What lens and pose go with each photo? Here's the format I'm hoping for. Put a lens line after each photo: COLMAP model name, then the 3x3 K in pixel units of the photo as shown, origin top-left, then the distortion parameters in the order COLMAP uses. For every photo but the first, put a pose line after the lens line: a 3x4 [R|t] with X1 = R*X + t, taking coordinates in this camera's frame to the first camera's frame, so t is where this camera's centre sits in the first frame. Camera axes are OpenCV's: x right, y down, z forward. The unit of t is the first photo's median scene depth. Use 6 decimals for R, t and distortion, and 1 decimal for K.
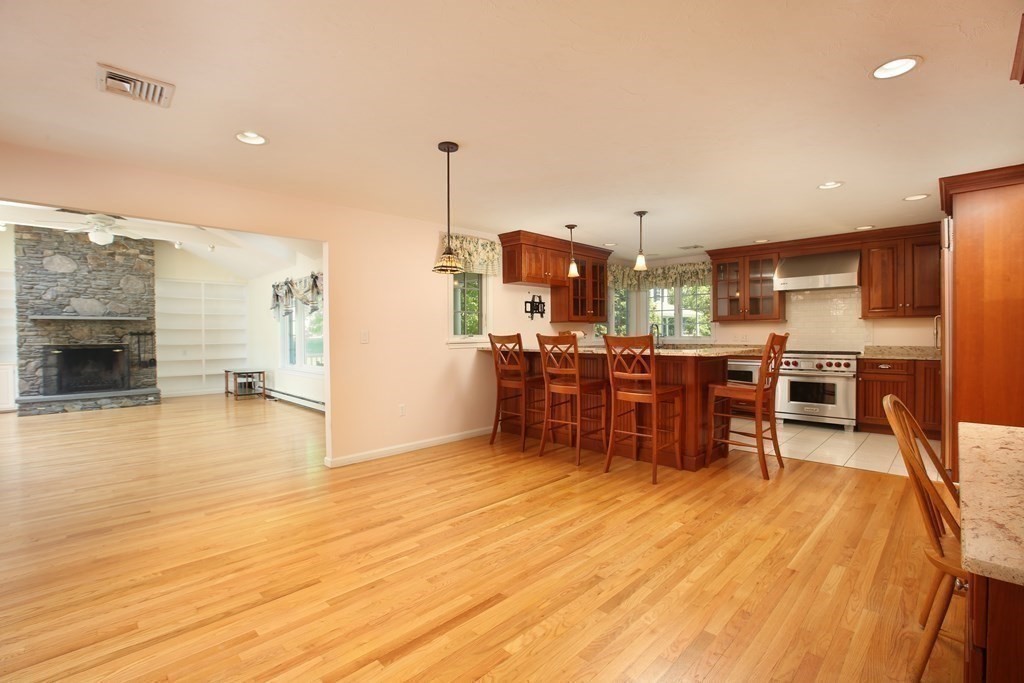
lens RADIAL K [[466.2, 0, 497.4], [0, 466.2, 338.3], [0, 0, 1]] dist [-0.016848, 0.002124]
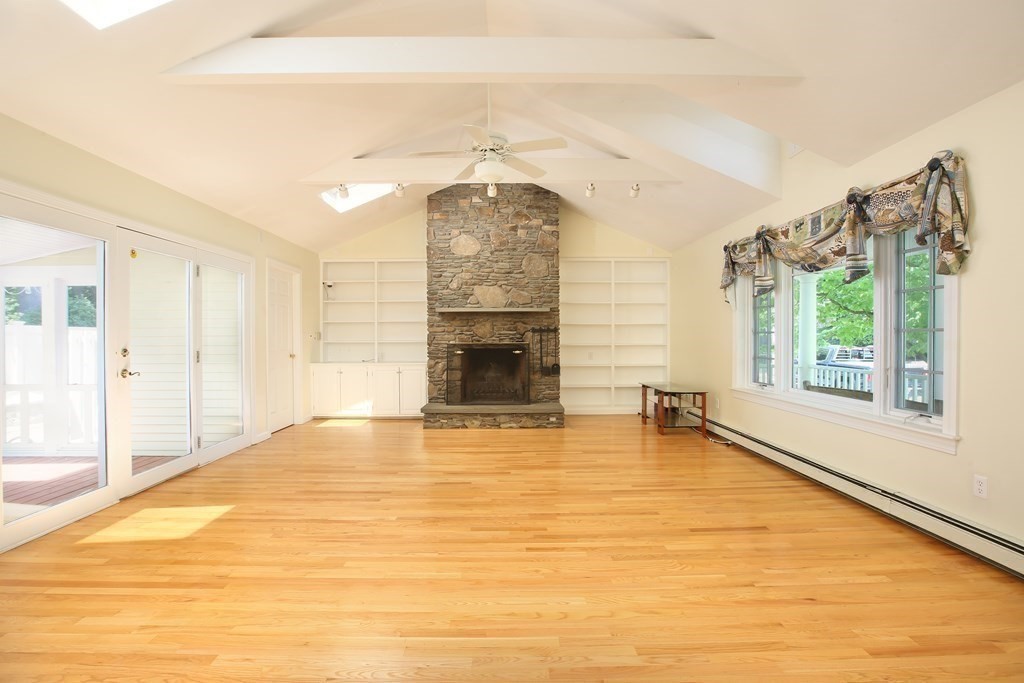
lens RADIAL K [[466.2, 0, 510.3], [0, 466.2, 337.8], [0, 0, 1]] dist [-0.016848, 0.002124]
pose [[0.738098, 0.009814, -0.674622, -0.315392], [-0.010605, 0.999939, 0.002943, 0.000857], [0.674610, 0.004982, 0.738157, 0.424868]]
